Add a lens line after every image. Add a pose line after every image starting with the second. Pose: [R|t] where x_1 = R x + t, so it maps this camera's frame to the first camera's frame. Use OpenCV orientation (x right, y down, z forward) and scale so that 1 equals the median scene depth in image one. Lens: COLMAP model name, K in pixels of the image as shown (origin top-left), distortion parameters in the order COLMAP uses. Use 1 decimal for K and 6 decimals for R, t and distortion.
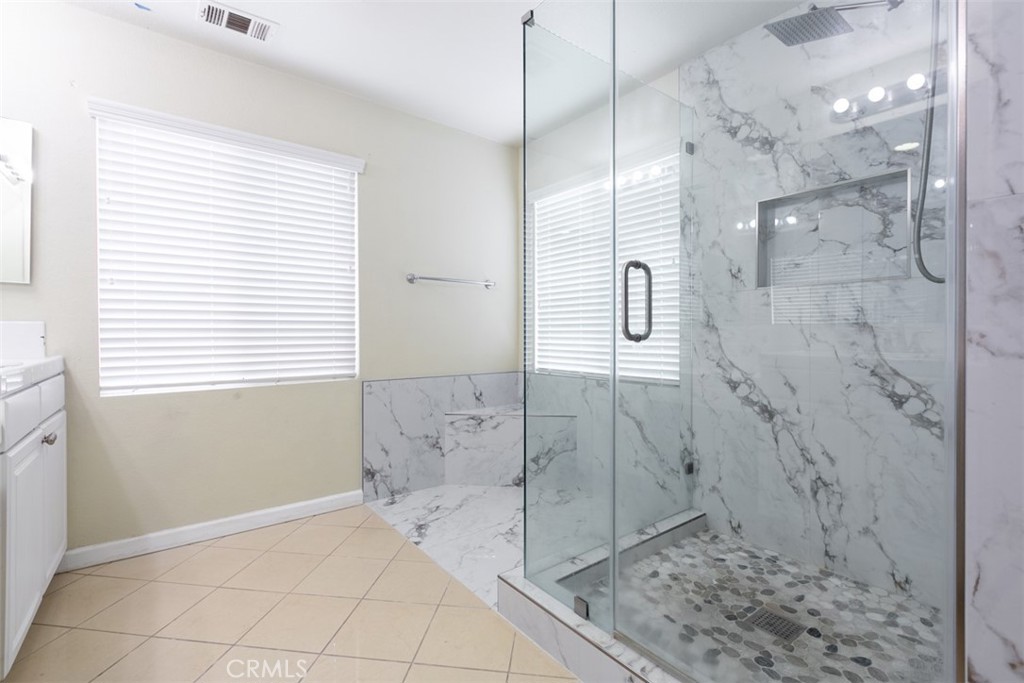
lens RADIAL K [[457.5, 0, 506.6], [0, 457.5, 349.2], [0, 0, 1]] dist [0.003864, 0.000669]
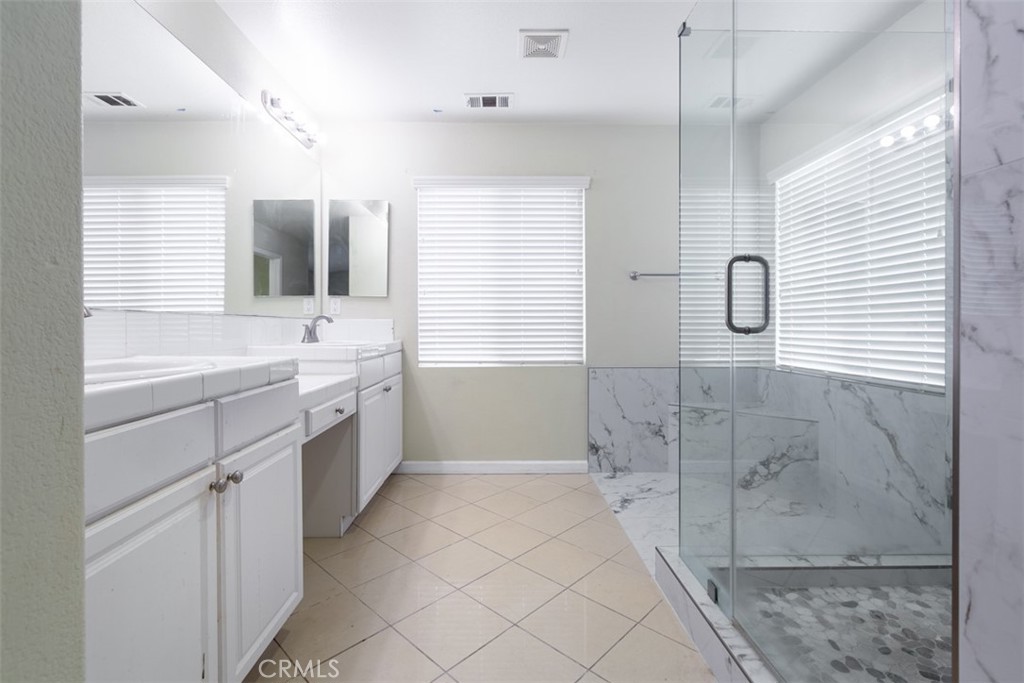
lens RADIAL K [[457.5, 0, 506.6], [0, 457.5, 349.2], [0, 0, 1]] dist [0.003864, 0.000669]
pose [[0.805134, 0.029640, -0.592352, 0.237320], [-0.020552, 0.999545, 0.022082, 0.002408], [0.592736, -0.005605, 0.805377, -0.066375]]
